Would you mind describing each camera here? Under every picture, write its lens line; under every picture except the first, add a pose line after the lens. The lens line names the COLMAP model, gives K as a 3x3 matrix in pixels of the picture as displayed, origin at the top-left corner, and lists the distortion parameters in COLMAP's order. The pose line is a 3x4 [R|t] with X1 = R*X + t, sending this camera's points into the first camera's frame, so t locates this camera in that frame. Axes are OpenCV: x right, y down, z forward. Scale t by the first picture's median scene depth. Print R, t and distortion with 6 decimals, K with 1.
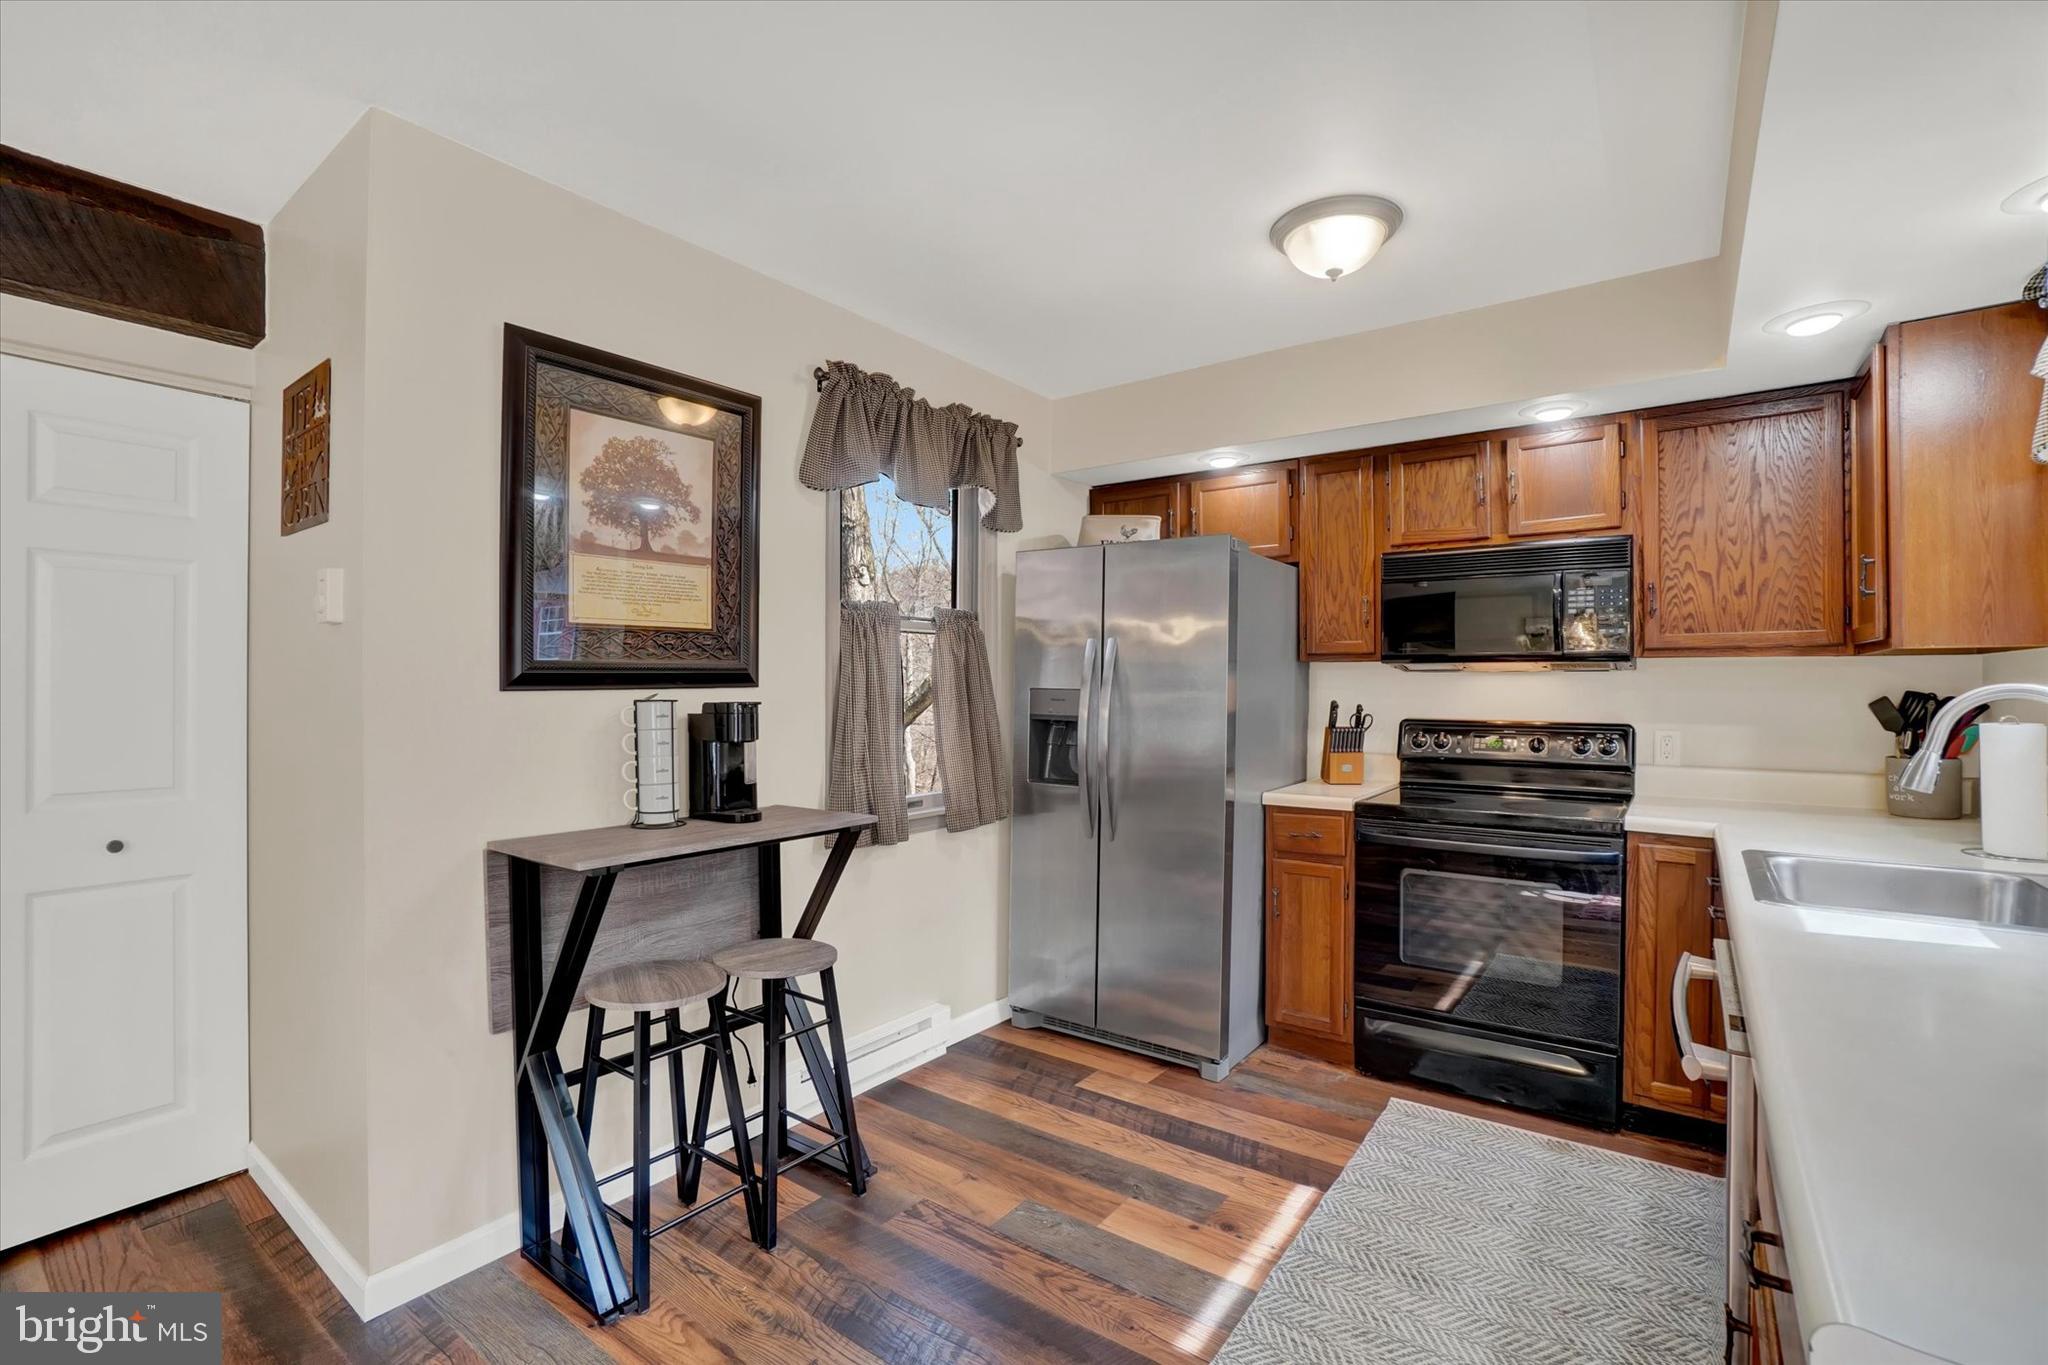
lens RADIAL K [[934.5, 0, 1009.8], [0, 934.5, 680.3], [0, 0, 1]] dist [-0.025321, 0.003358]
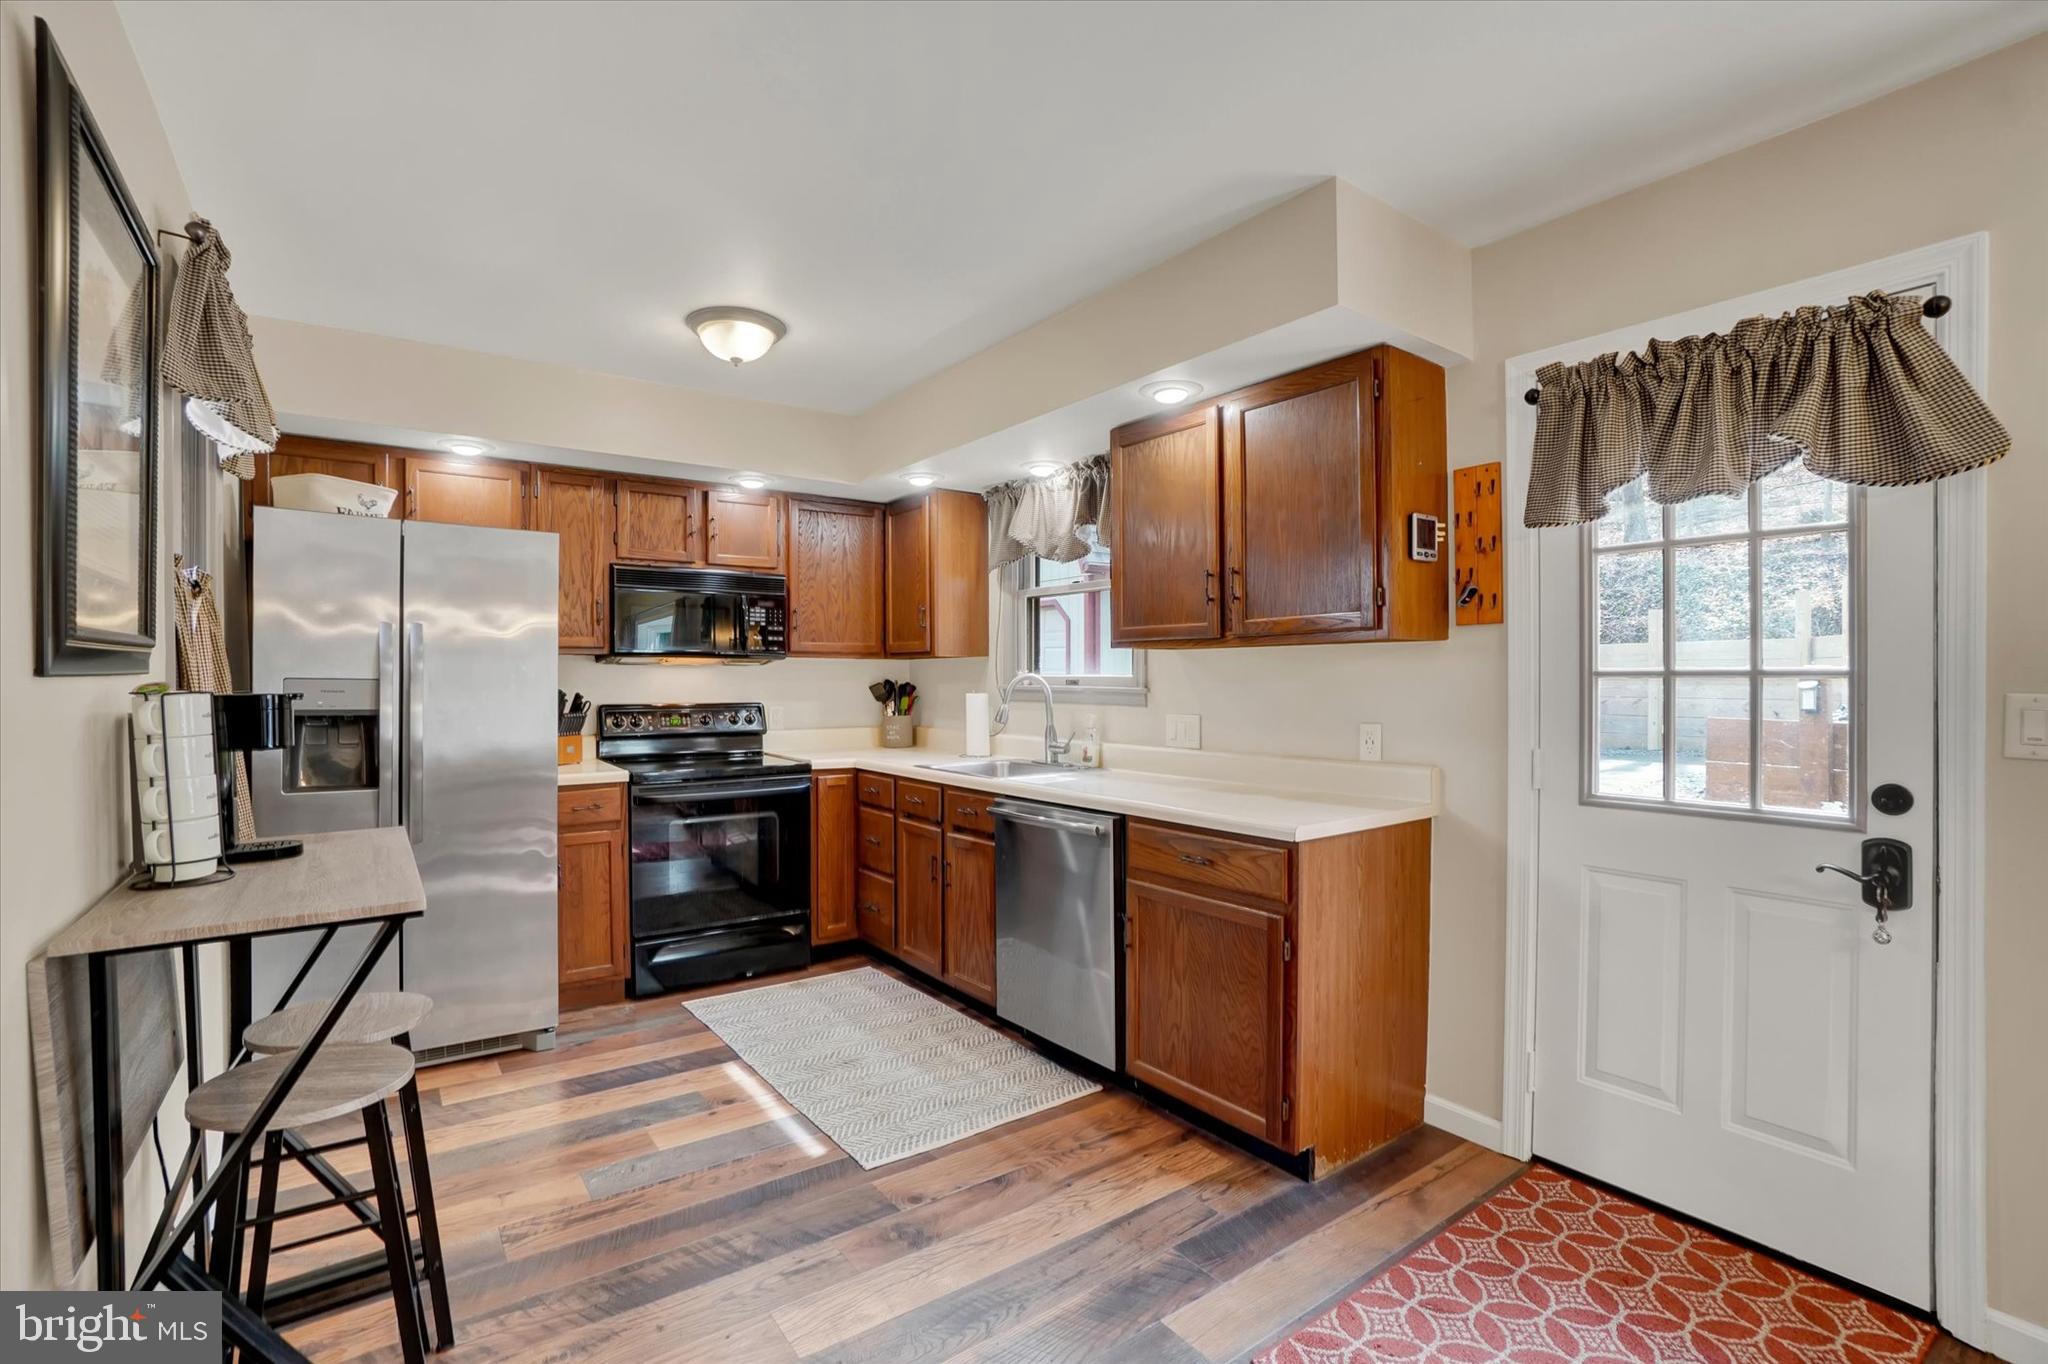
lens RADIAL K [[934.5, 0, 1008.3], [0, 934.5, 674.9], [0, 0, 1]] dist [-0.025321, 0.003358]
pose [[0.312110, 0.002331, 0.950043, -0.676918], [-0.001468, 0.999997, -0.001971, 0.007446], [-0.950045, -0.000780, 0.312112, 0.192716]]
